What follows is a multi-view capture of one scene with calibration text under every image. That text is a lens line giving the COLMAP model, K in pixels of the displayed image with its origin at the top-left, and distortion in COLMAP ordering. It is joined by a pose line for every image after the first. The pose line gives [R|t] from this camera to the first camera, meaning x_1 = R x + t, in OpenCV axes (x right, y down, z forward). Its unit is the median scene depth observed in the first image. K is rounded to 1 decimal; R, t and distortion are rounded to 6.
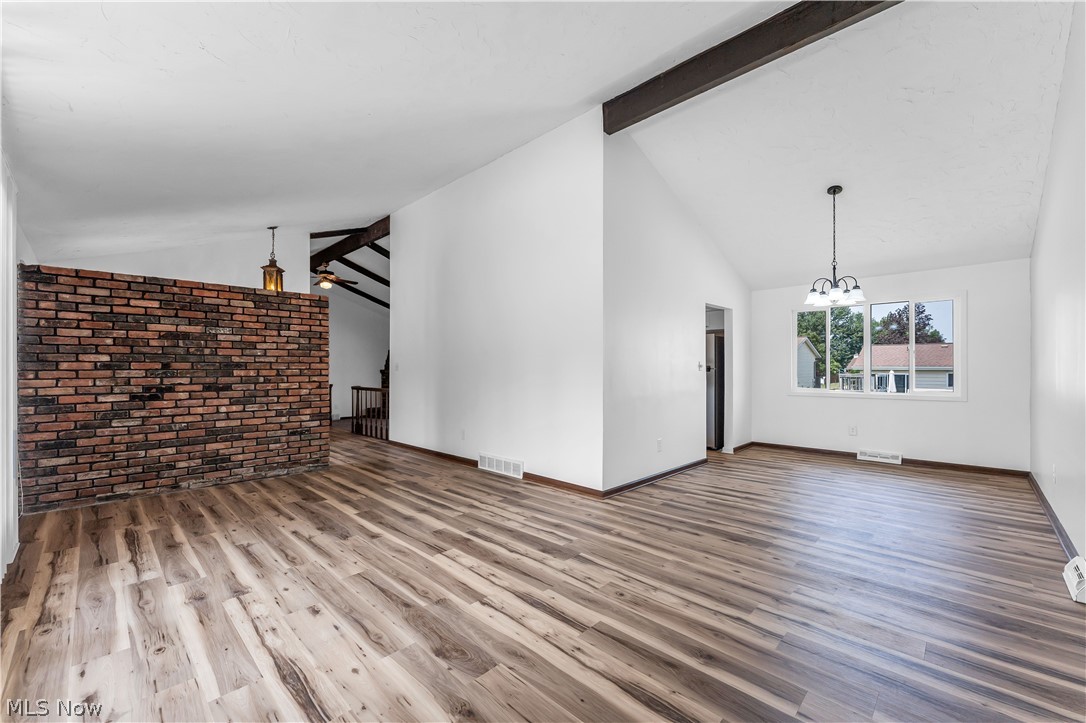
lens RADIAL K [[435.9, 0, 543.9], [0, 435.9, 367.6], [0, 0, 1]] dist [-0.001487, -0.000109]
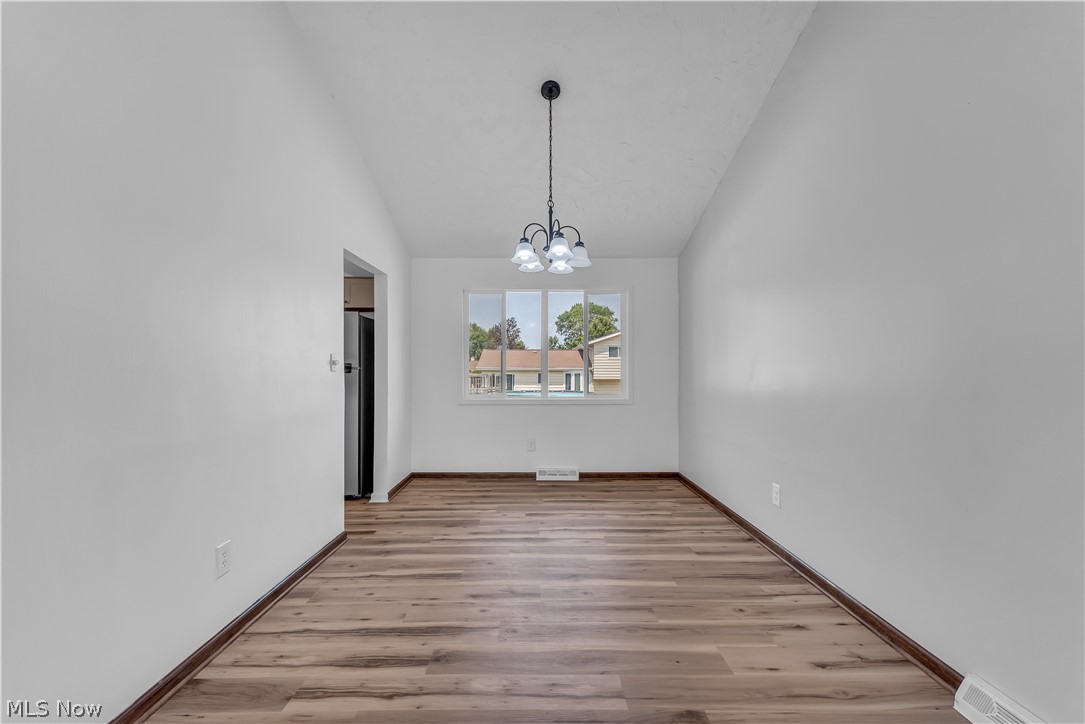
lens RADIAL K [[452.0, 0, 545.4], [0, 452.0, 367.2], [0, 0, 1]] dist [-0.003676, -0.000038]
pose [[0.714349, 0.003472, 0.699781, 0.147859], [-0.002930, 0.999994, -0.001970, 0.002166], [-0.699783, -0.000643, 0.714355, 0.397631]]
